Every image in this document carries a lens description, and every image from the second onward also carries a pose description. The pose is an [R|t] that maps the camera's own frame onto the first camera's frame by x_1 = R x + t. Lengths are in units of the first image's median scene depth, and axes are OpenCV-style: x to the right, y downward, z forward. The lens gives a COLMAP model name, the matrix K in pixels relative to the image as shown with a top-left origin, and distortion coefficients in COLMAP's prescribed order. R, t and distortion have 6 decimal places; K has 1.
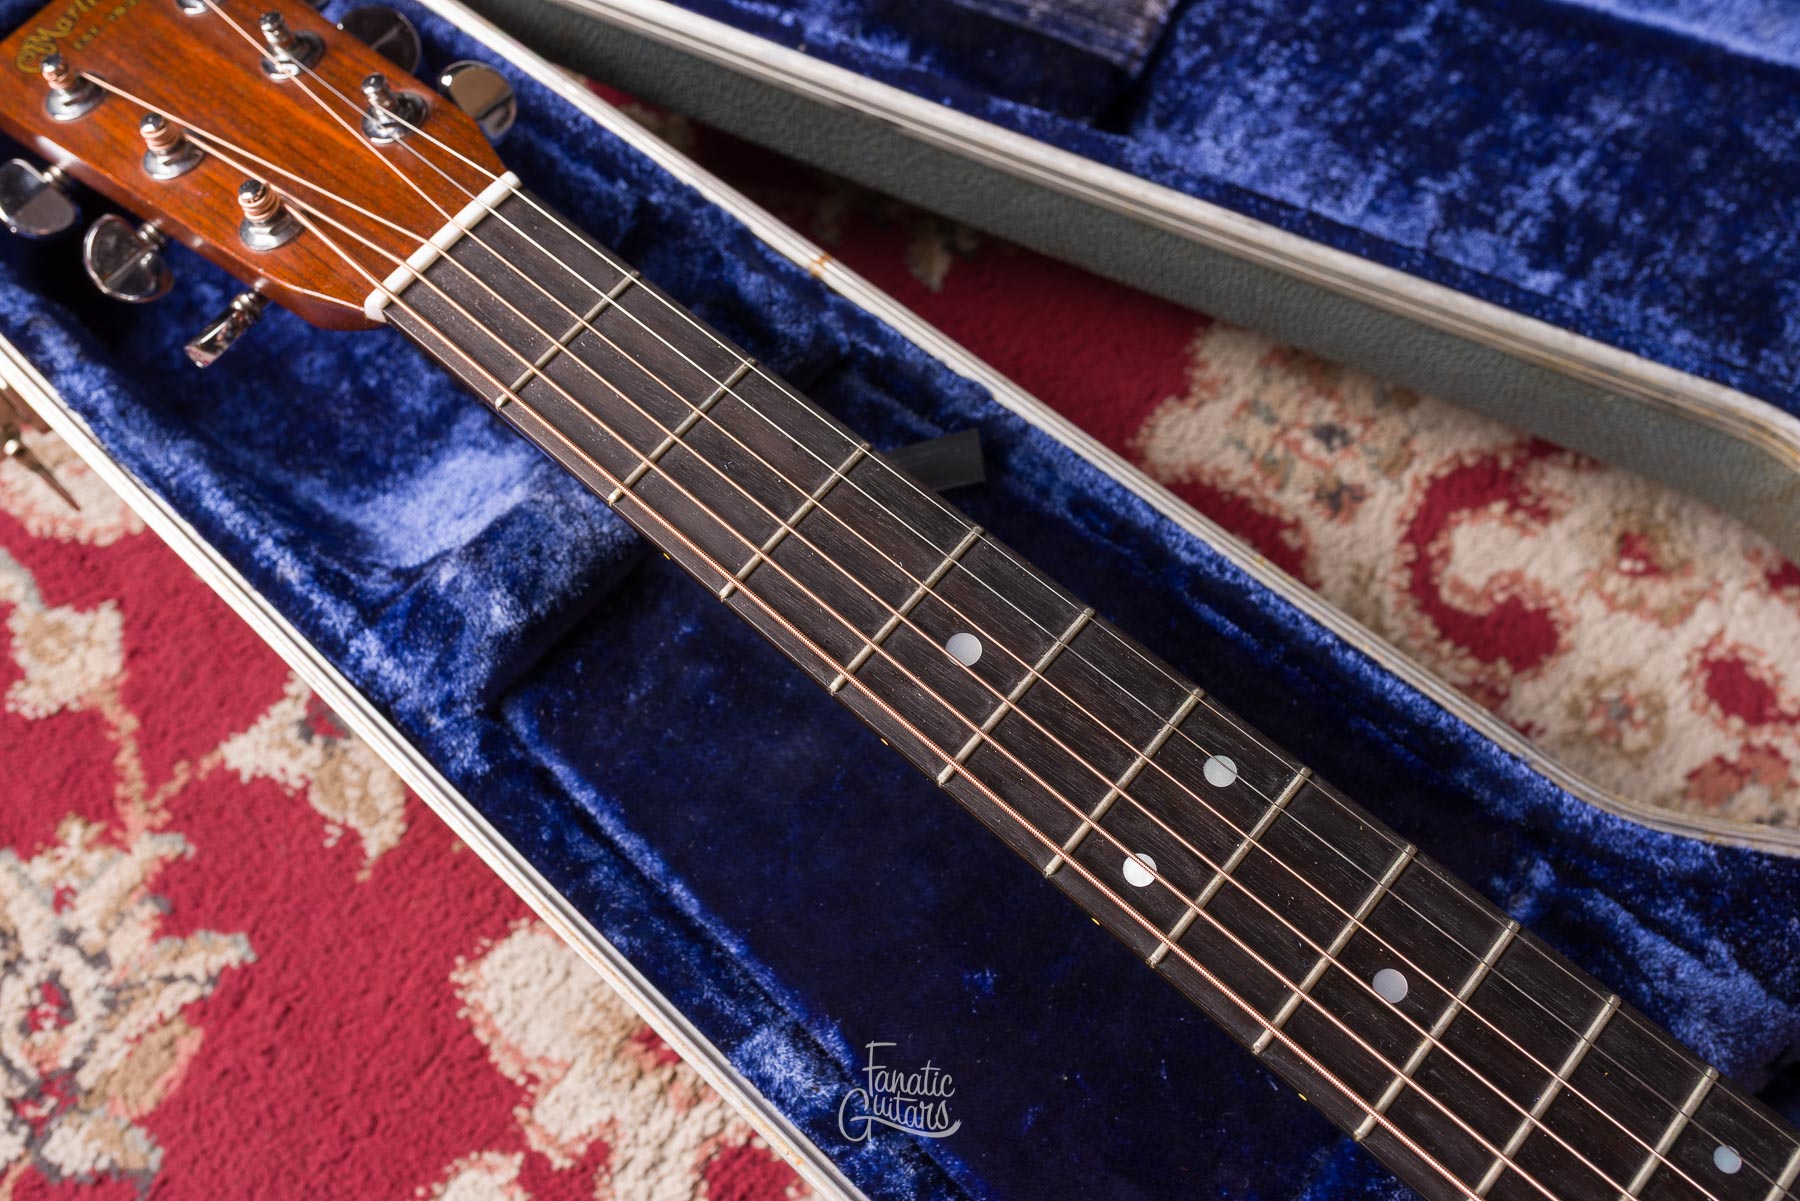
lens RADIAL K [[1791.4, 0, 900.7], [0, 1791.4, 600.3], [0, 0, 1]] dist [0.002459, 0.002017]
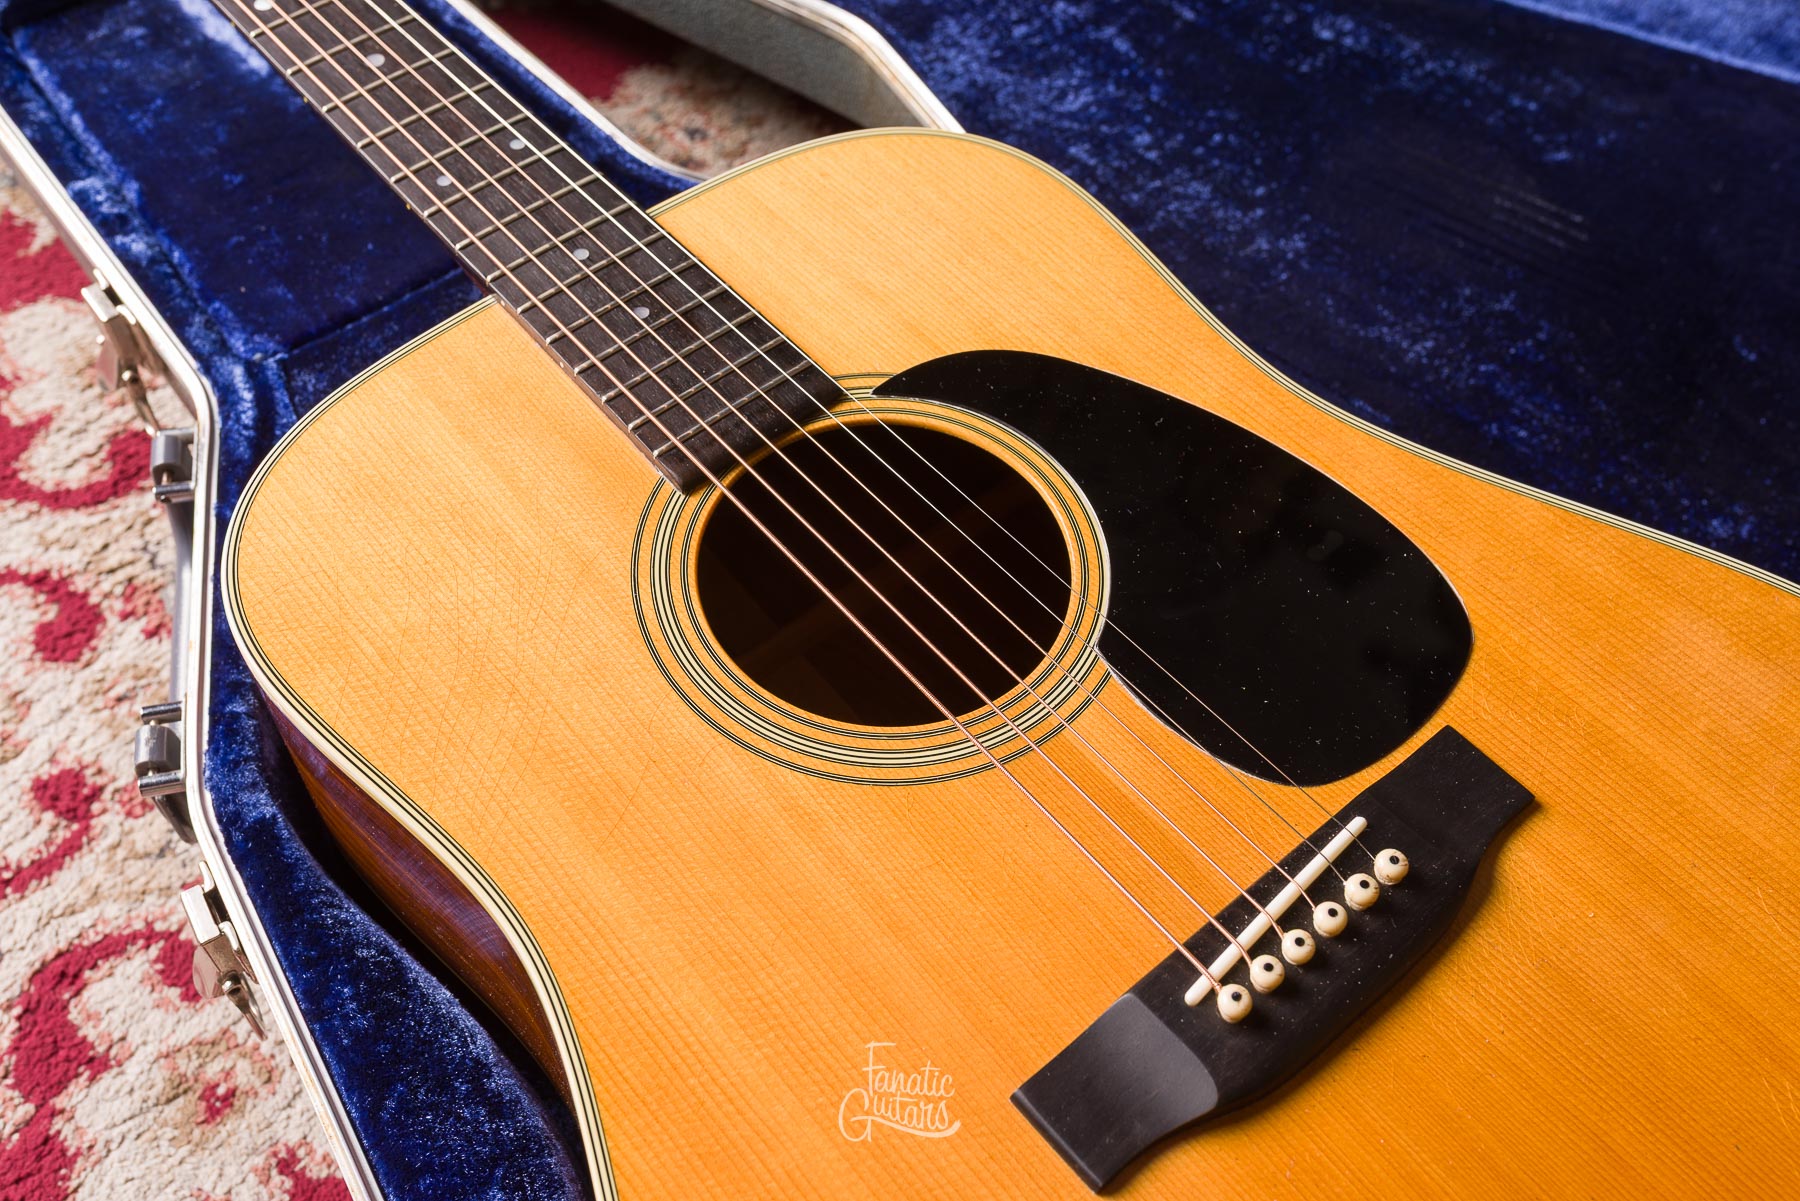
lens RADIAL K [[1763.3, 0, 900.2], [0, 1763.3, 600.7], [0, 0, 1]] dist [0.001181, -0.000676]
pose [[0.988234, 0.149718, -0.031273, 0.589131], [-0.152915, 0.962825, -0.222678, 0.663710], [-0.003228, 0.224840, 0.974390, -0.373680]]
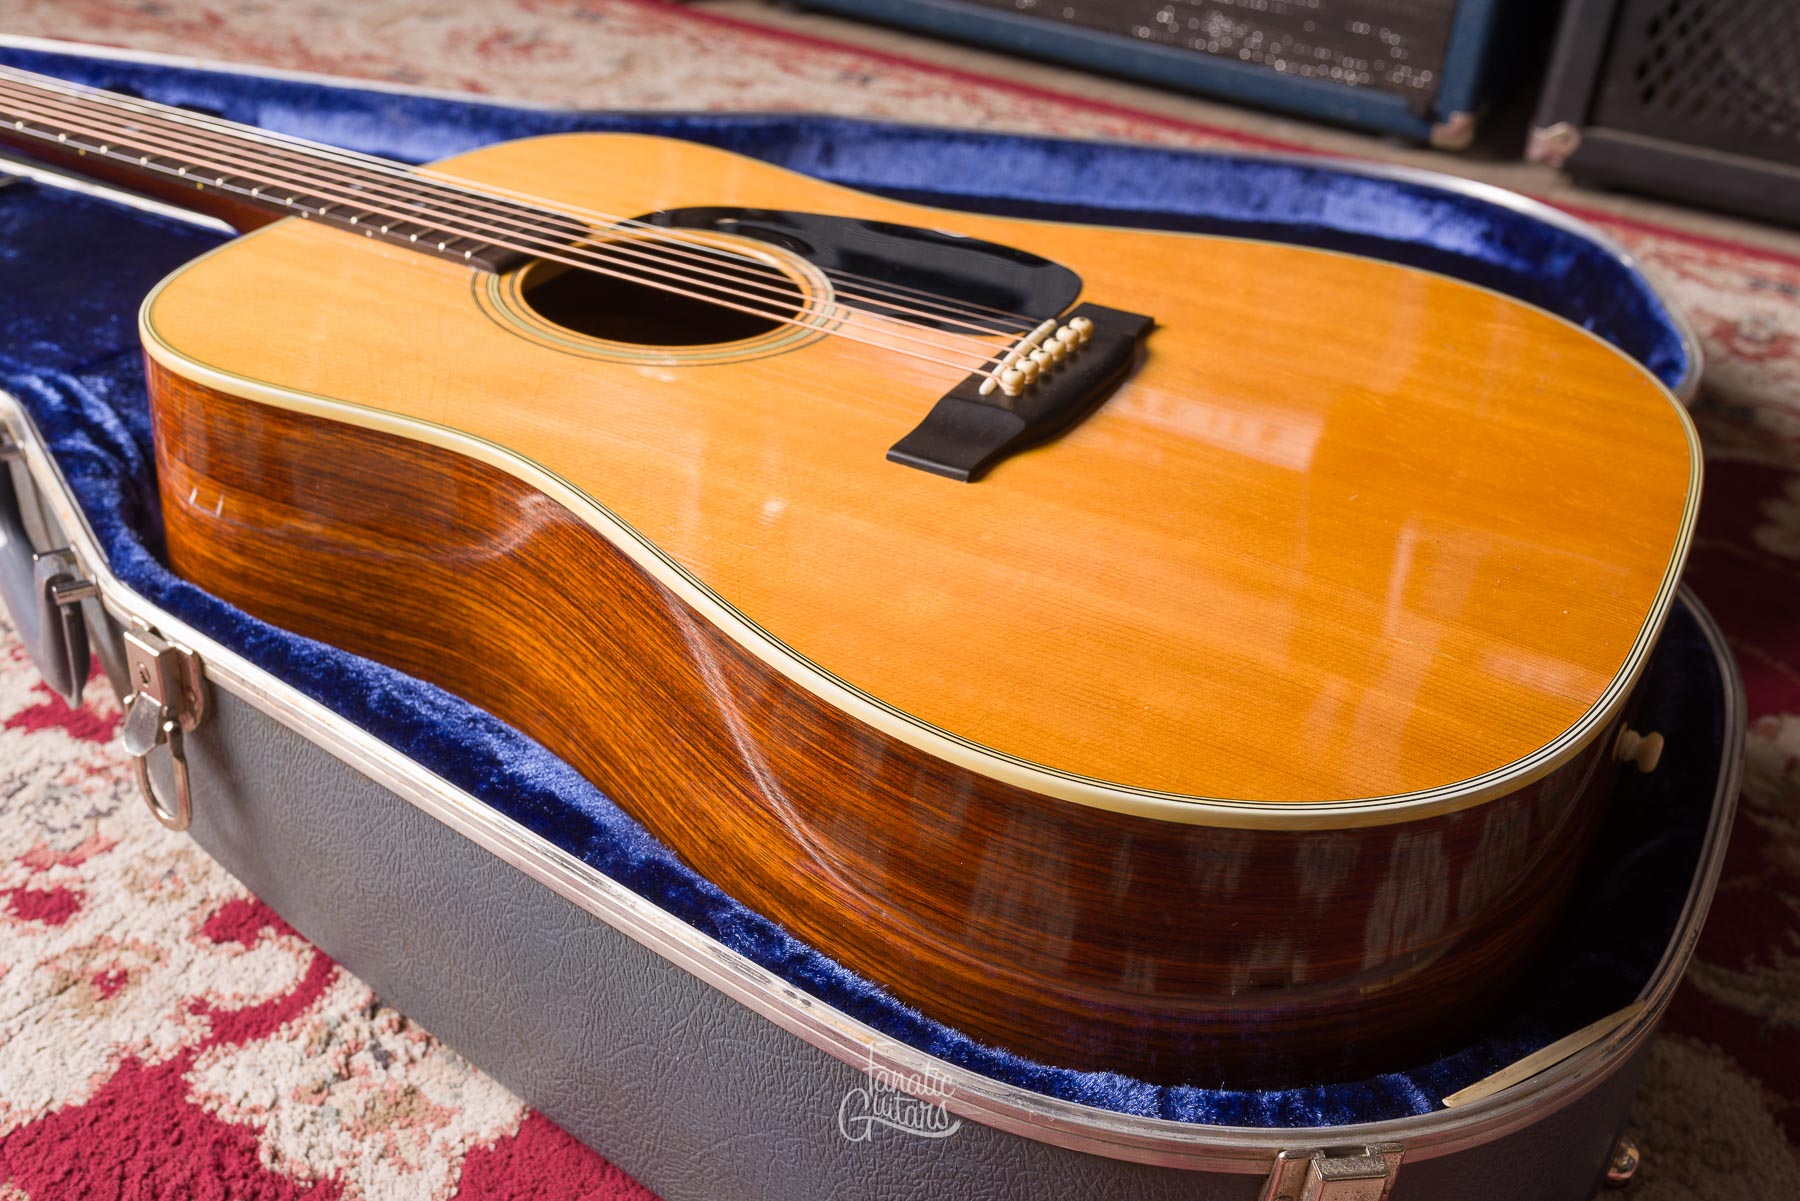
lens RADIAL K [[1952.2, 0, 899.7], [0, 1952.2, 601.7], [0, 0, 1]] dist [0.000187, 0.008709]
pose [[0.968763, -0.044674, 0.243930, 0.367689], [0.182182, 0.795564, -0.577830, 1.426371], [-0.168248, 0.604220, 0.778852, -0.432091]]
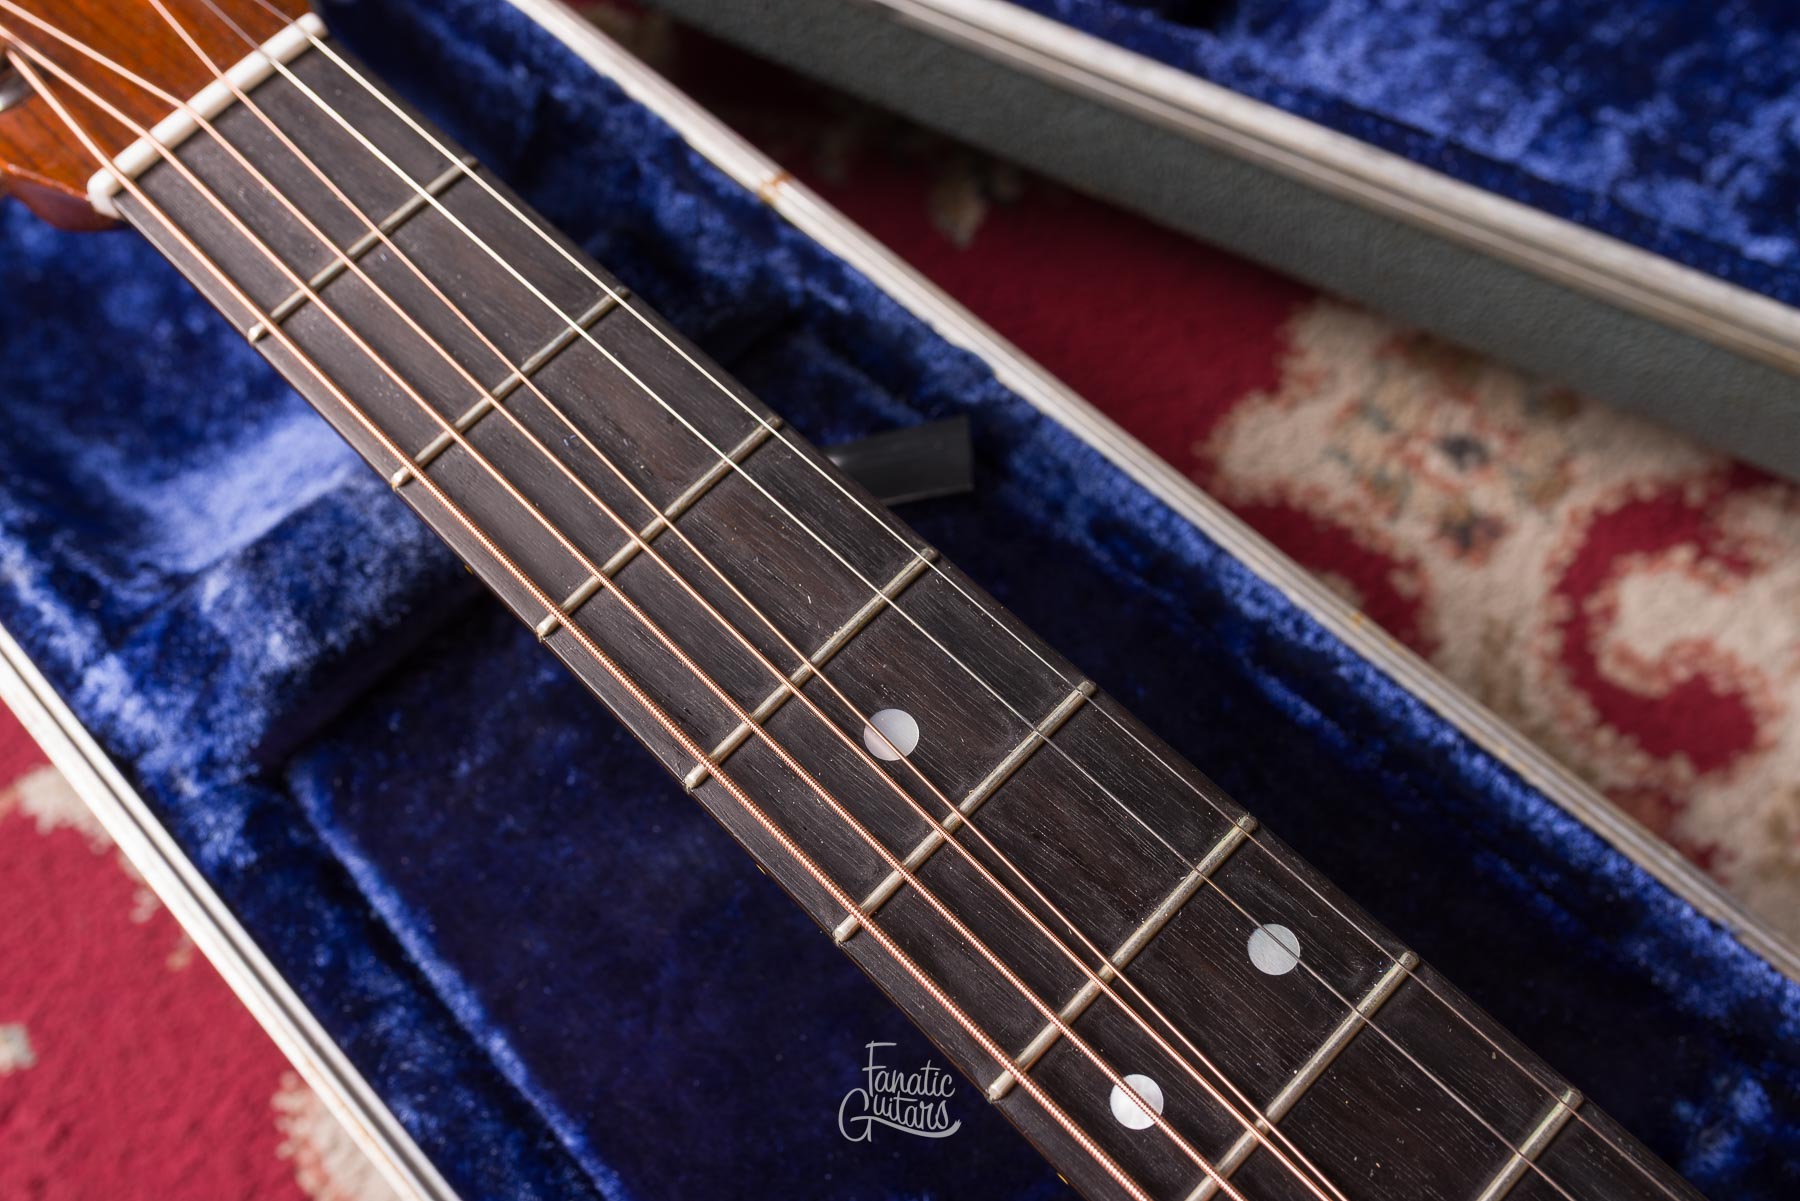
lens RADIAL K [[1845.3, 0, 896.4], [0, 1845.3, 603.0], [0, 0, 1]] dist [0.004798, -0.003197]
pose [[0.997287, 0.047514, -0.056216, 0.052146], [-0.047685, 0.998861, -0.001697, -0.015963], [0.056071, 0.004373, 0.998417, 0.226394]]
